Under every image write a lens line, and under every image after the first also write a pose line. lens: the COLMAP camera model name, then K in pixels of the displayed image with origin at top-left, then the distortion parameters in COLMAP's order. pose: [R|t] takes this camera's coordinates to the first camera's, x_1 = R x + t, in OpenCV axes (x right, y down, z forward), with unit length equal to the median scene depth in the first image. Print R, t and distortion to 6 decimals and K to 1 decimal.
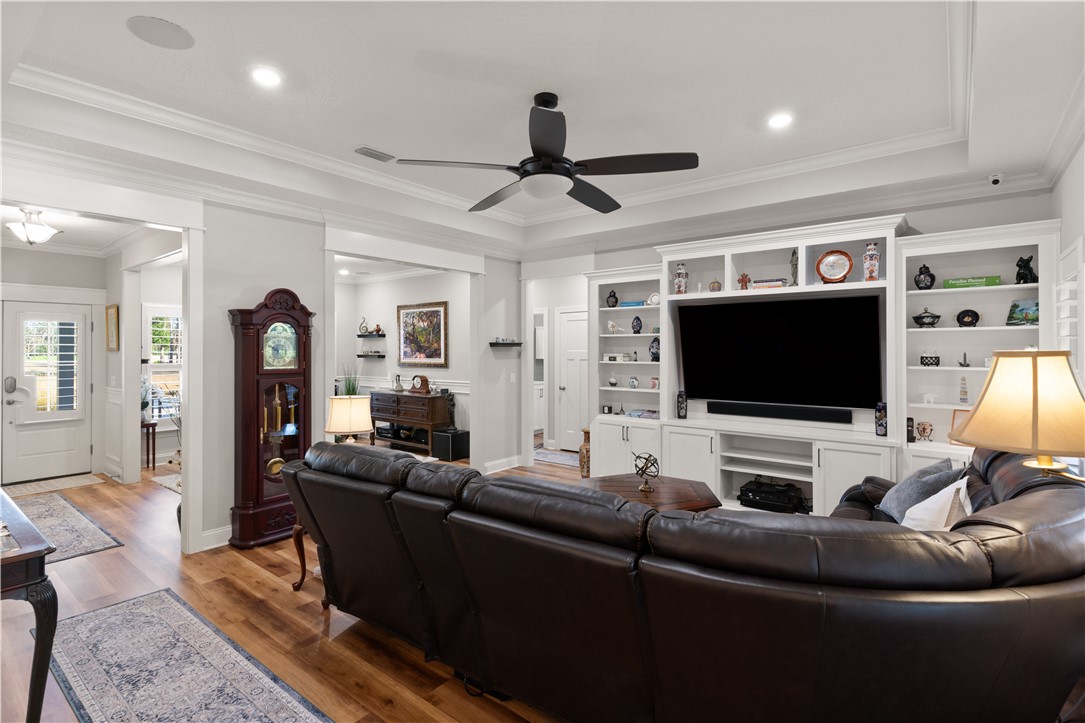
lens RADIAL K [[521.8, 0, 536.9], [0, 521.8, 352.1], [0, 0, 1]] dist [0.001884, -0.000002]
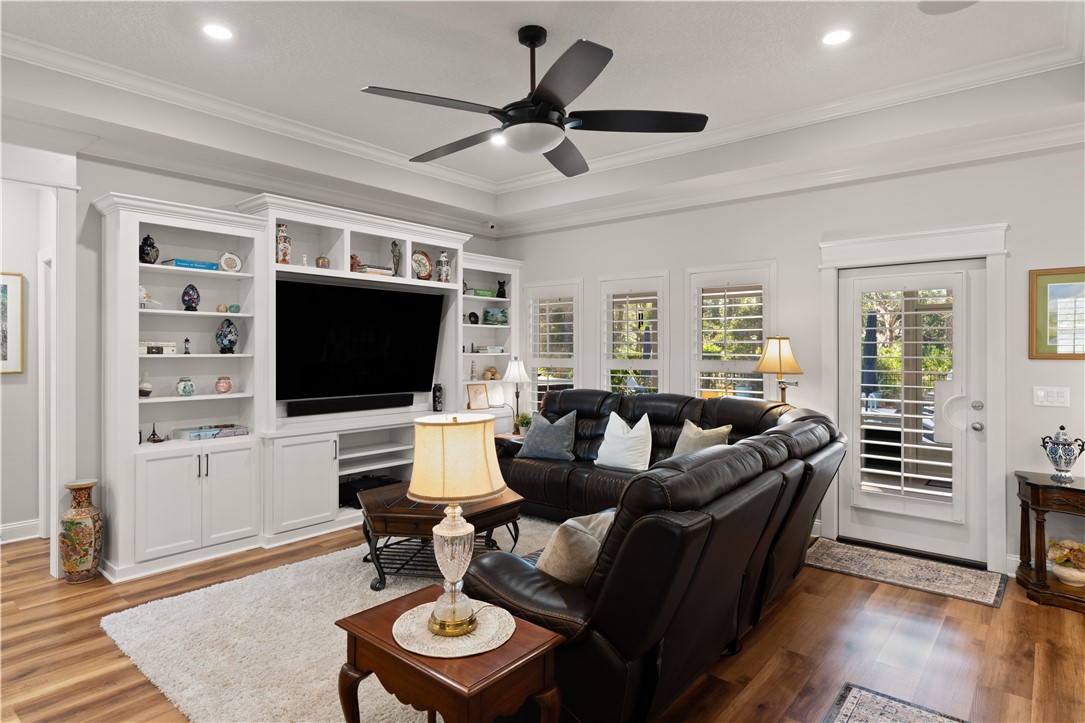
lens RADIAL K [[603.6, 0, 541.4], [0, 603.6, 351.7], [0, 0, 1]] dist [0.003103, 0.000094]
pose [[0.023072, -0.001913, 0.999732, -0.418657], [0.004356, 0.999989, 0.001813, 0.011961], [-0.999724, 0.004313, 0.023080, 0.419732]]
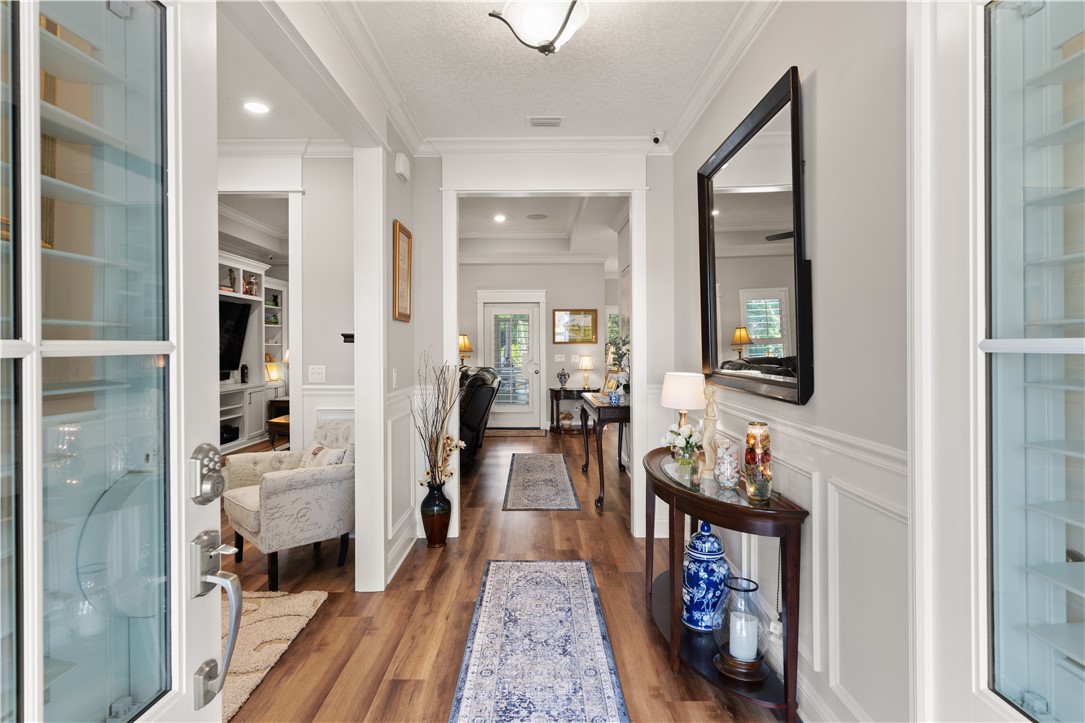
lens RADIAL K [[578.1, 0, 542.0], [0, 578.1, 348.8], [0, 0, 1]] dist [0.000316, -0.000084]
pose [[-0.629734, -0.000620, 0.776810, -0.866057], [0.008677, 0.999932, 0.007833, 0.021448], [-0.776762, 0.011673, -0.629686, 0.836323]]
